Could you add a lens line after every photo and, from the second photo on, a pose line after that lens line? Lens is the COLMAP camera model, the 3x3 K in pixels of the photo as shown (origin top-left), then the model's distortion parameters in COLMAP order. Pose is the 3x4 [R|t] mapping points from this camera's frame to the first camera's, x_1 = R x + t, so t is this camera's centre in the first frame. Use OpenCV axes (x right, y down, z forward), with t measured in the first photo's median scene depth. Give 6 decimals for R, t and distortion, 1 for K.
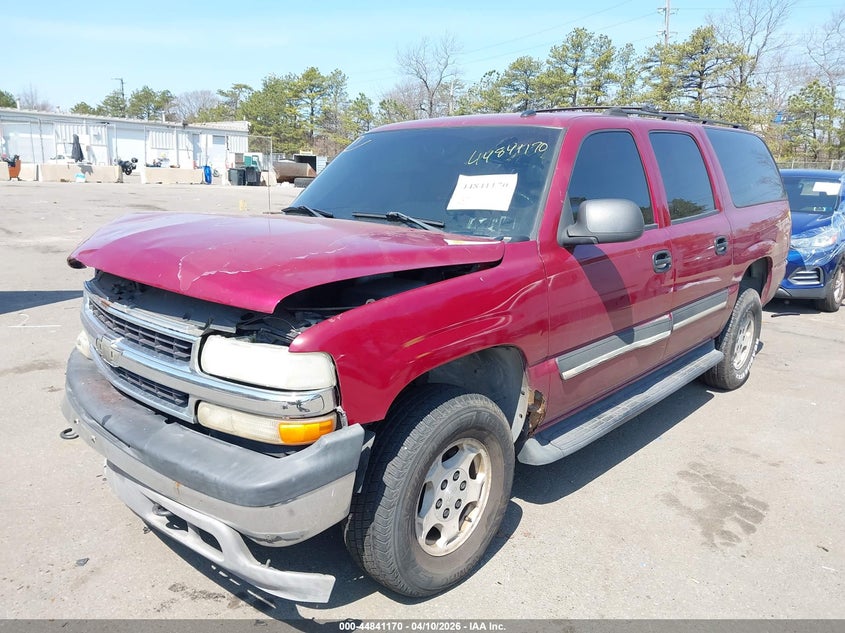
lens RADIAL K [[659.8, 0, 422.5], [0, 659.8, 316.5], [0, 0, 1]] dist [-0.007197, -0.005050]
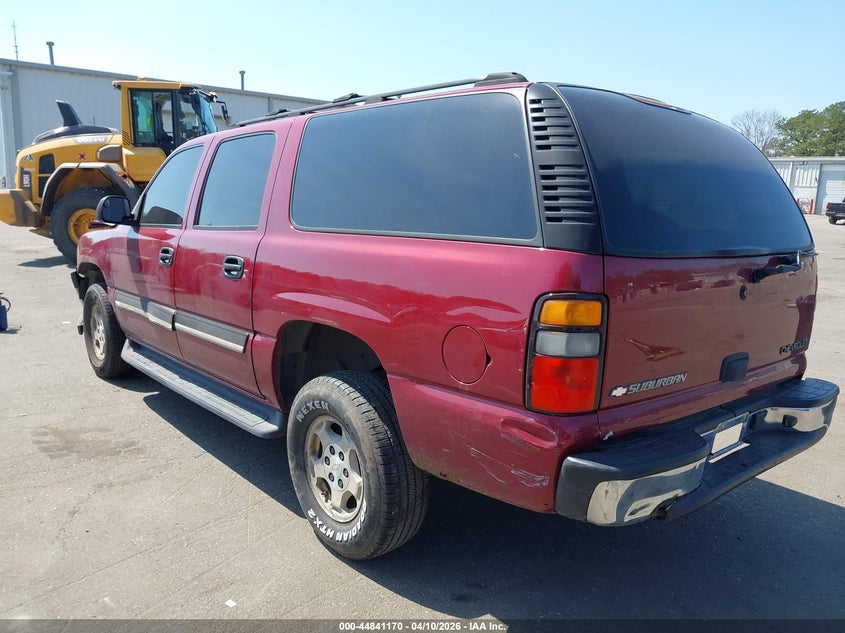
lens RADIAL K [[659.8, 0, 422.5], [0, 659.8, 316.5], [0, 0, 1]] dist [-0.007197, -0.005050]
pose [[-0.121701, 0.180389, -0.976037, 1.464398], [-0.214970, 0.955216, 0.203345, -0.316978], [0.969008, 0.234566, -0.077473, 1.590408]]
